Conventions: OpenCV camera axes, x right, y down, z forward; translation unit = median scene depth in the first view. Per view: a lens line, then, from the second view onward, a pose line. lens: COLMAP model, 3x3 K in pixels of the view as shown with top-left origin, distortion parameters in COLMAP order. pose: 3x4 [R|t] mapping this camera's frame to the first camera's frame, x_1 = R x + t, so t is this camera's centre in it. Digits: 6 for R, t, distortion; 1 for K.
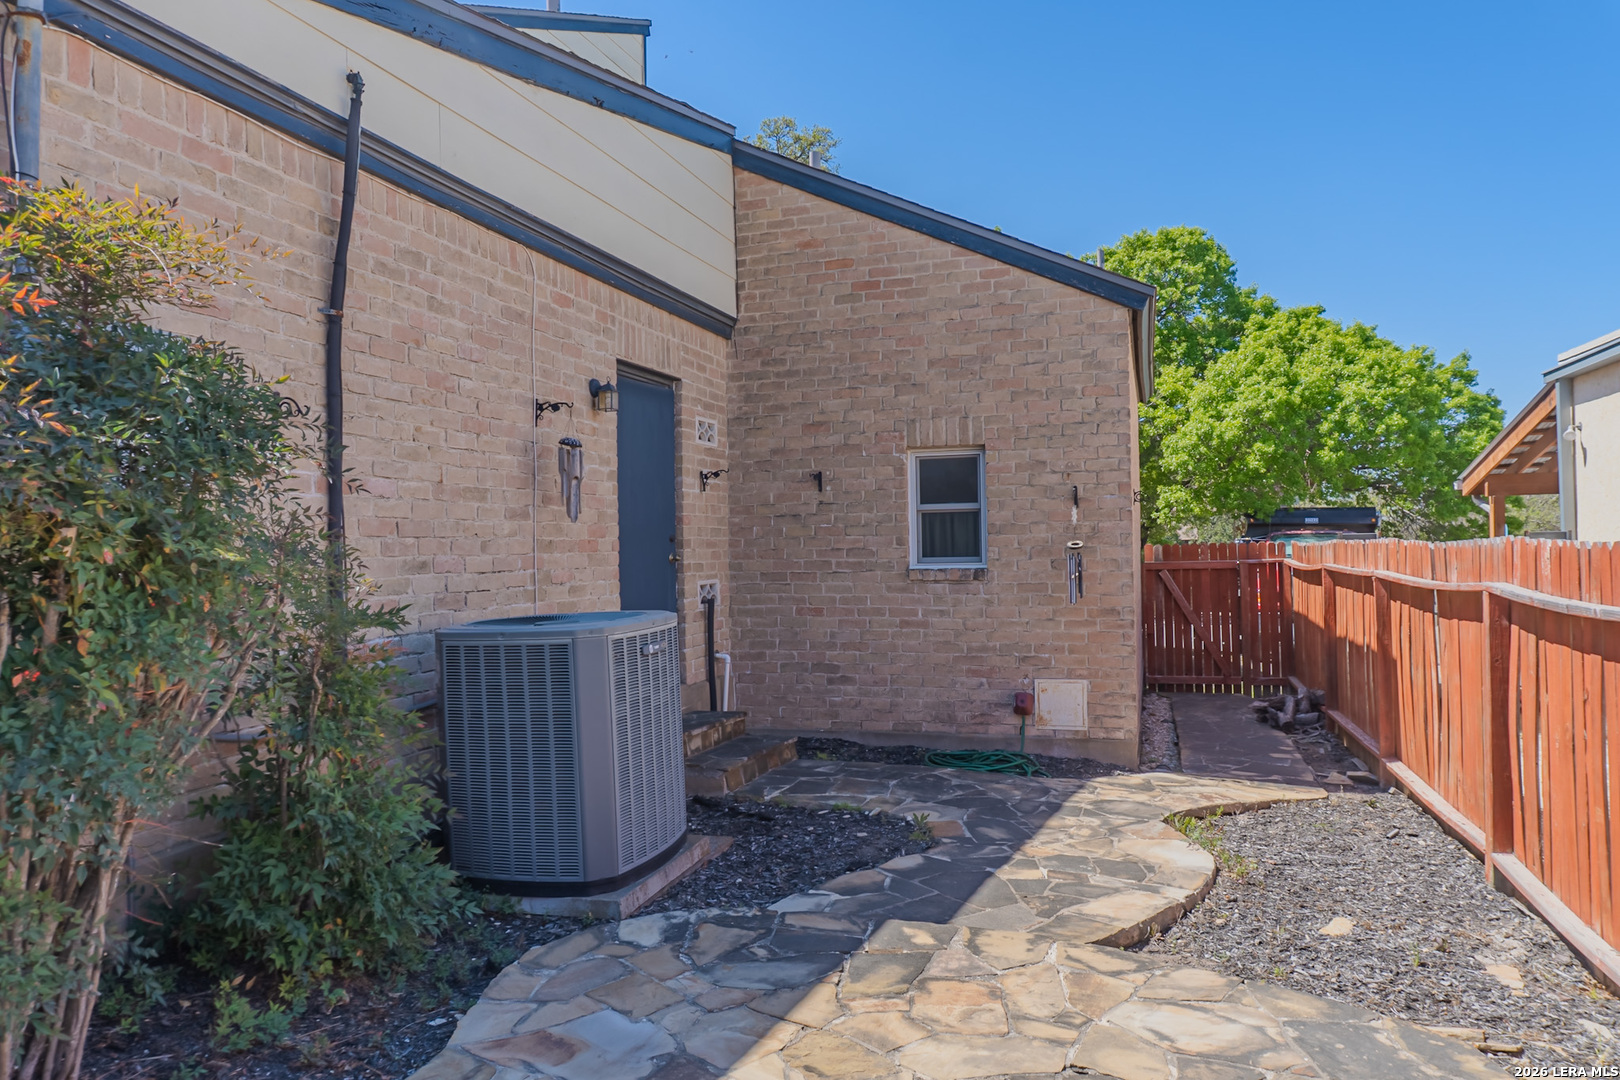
lens RADIAL K [[1105.7, 0, 817.4], [0, 1105.7, 550.5], [0, 0, 1]] dist [-0.013549, -0.001872]
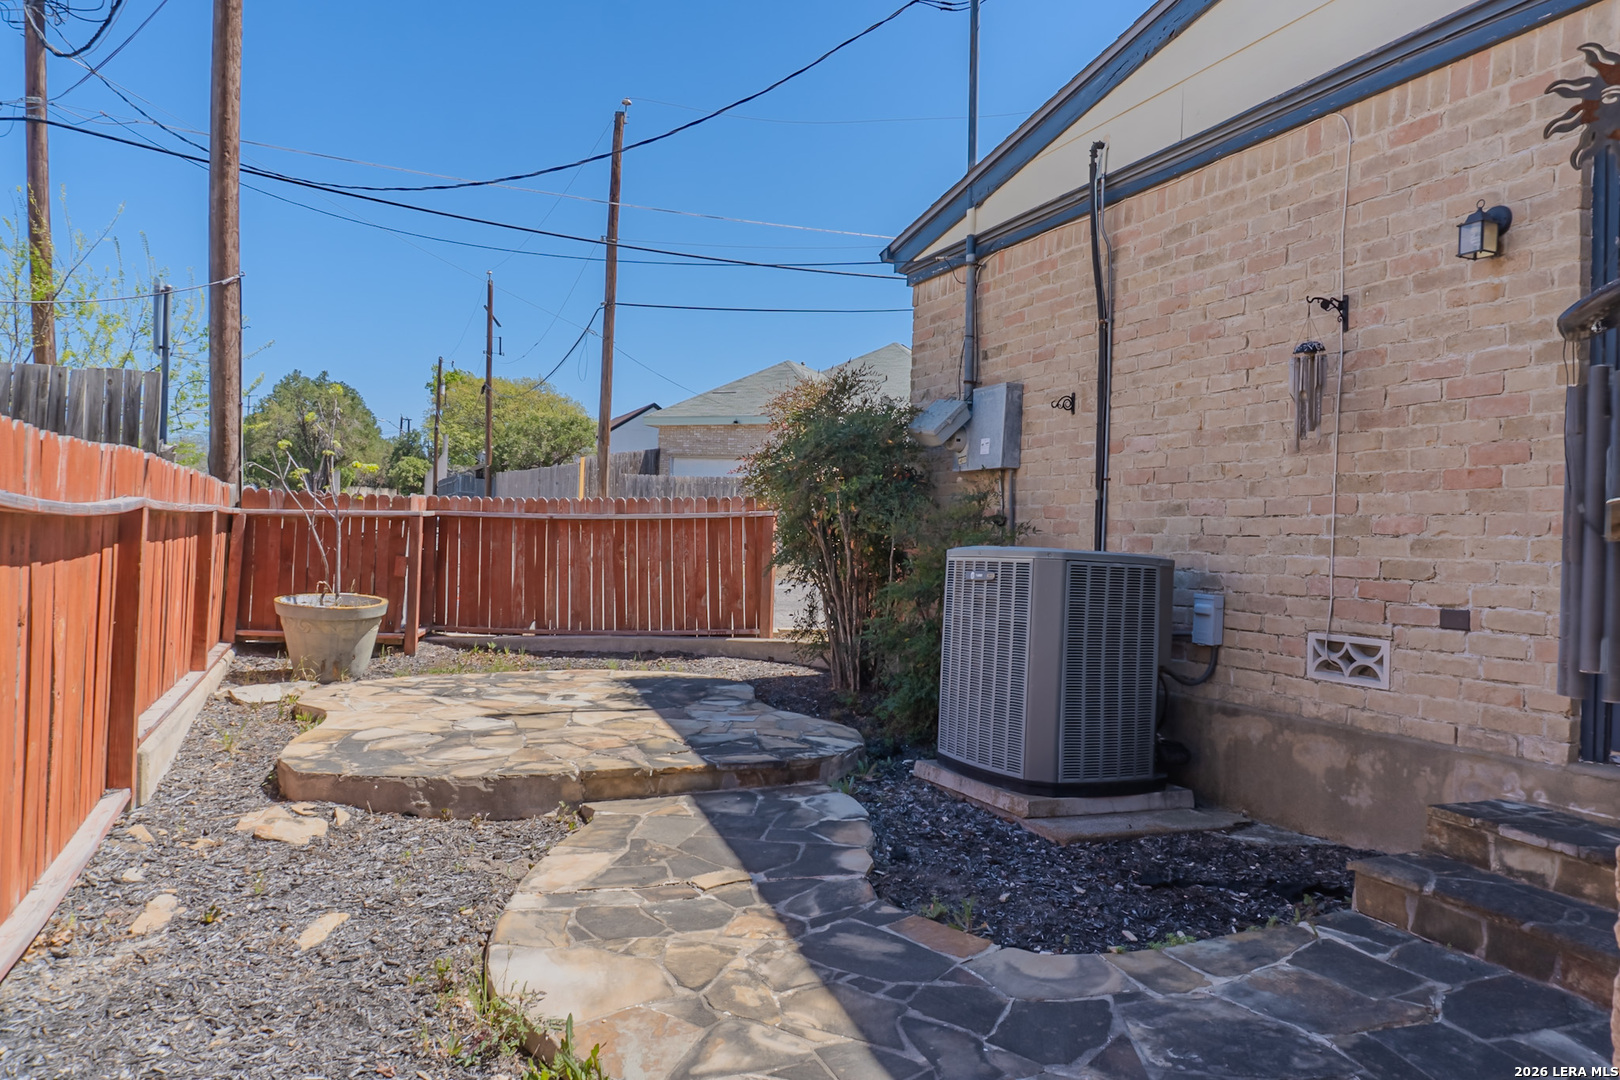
lens RADIAL K [[1105.7, 0, 817.4], [0, 1105.7, 550.5], [0, 0, 1]] dist [-0.013549, -0.001872]
pose [[-0.762326, -0.003870, -0.647182, 0.605099], [-0.021070, 0.999600, 0.018842, 0.040851], [0.646851, 0.027999, -0.762102, 1.546998]]
